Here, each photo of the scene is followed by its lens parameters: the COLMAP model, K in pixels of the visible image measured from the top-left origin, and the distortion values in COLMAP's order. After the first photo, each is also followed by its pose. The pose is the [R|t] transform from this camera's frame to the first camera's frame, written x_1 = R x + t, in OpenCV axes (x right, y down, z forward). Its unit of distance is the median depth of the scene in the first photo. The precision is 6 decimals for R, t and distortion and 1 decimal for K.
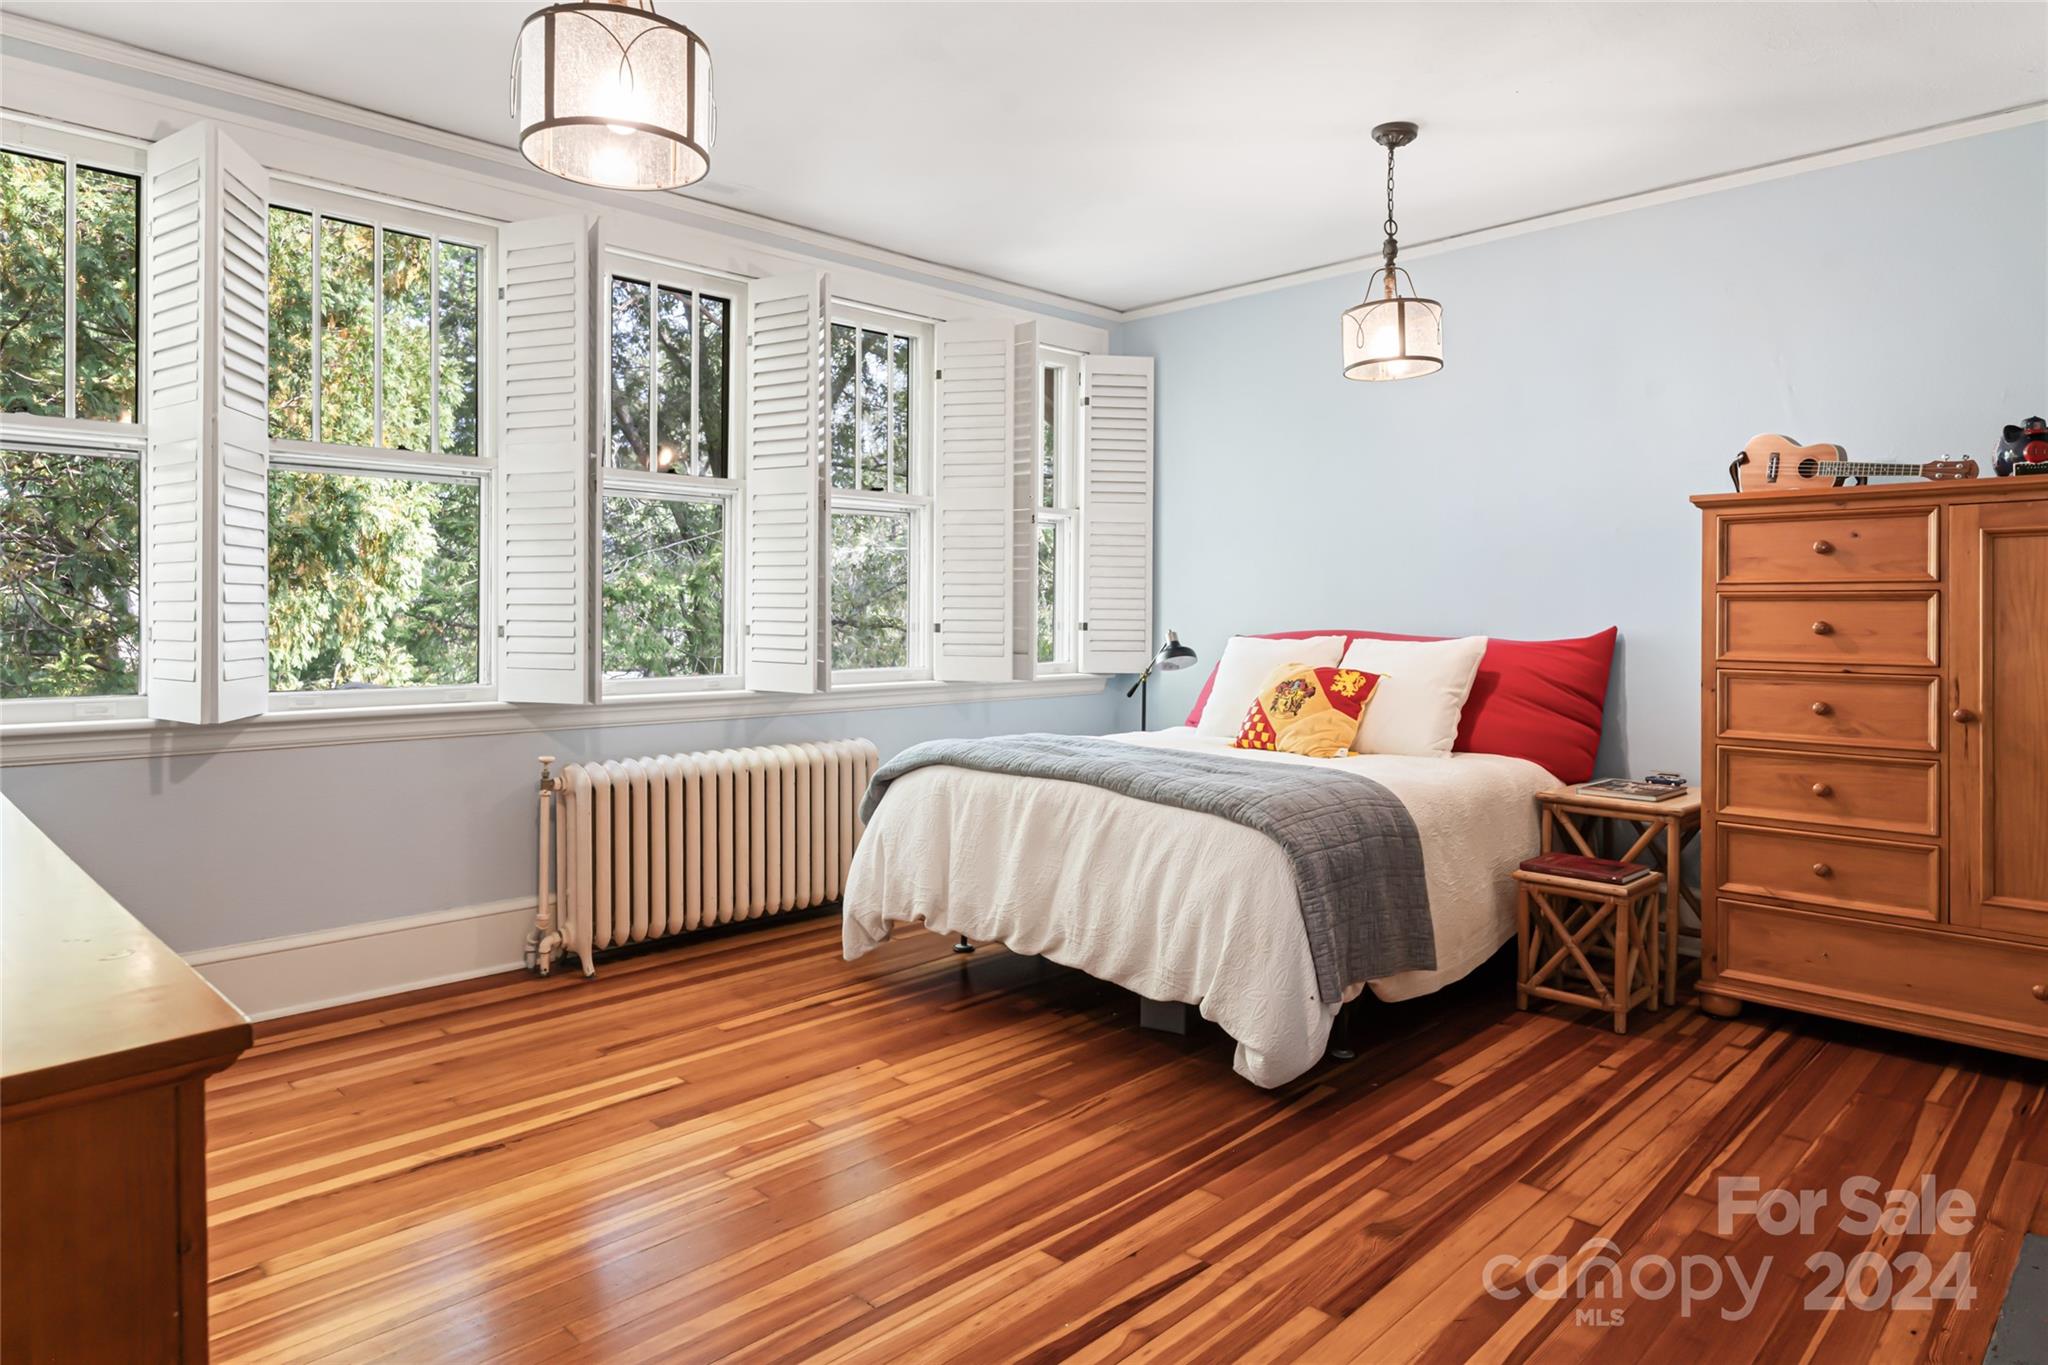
lens RADIAL K [[1246.7, 0, 1027.7], [0, 1246.7, 664.5], [0, 0, 1]] dist [0.000236, -0.000412]
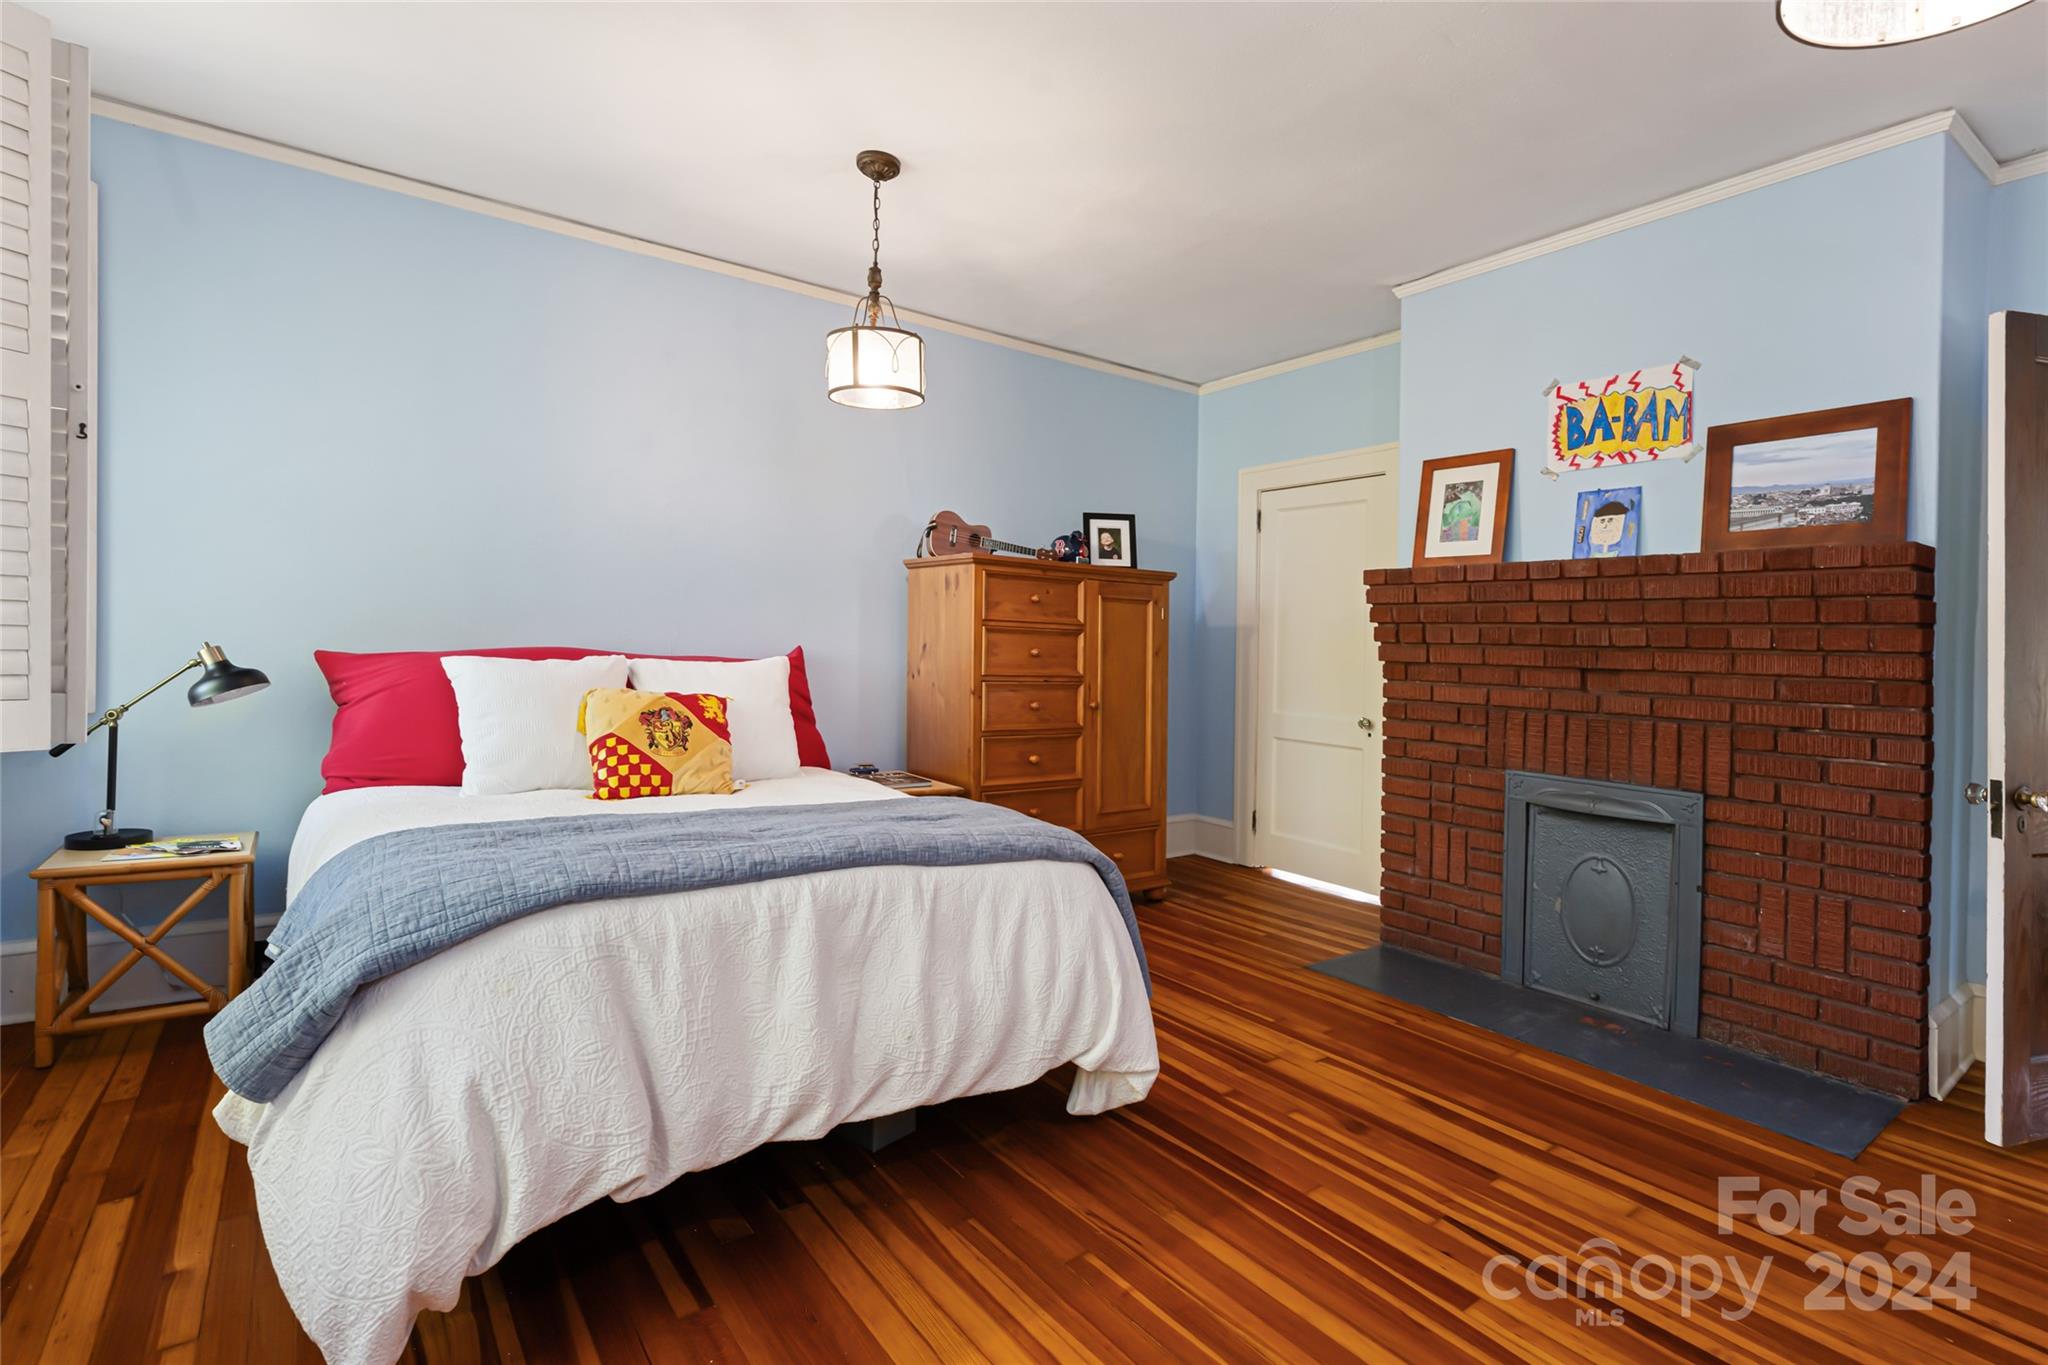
lens RADIAL K [[991.4, 0, 1028.6], [0, 991.4, 667.3], [0, 0, 1]] dist [-0.002831, -0.000221]
pose [[0.126141, -0.022828, 0.991750, -0.544131], [0.007914, 0.999727, 0.022005, -0.037396], [-0.991981, 0.005073, 0.126288, 0.850963]]
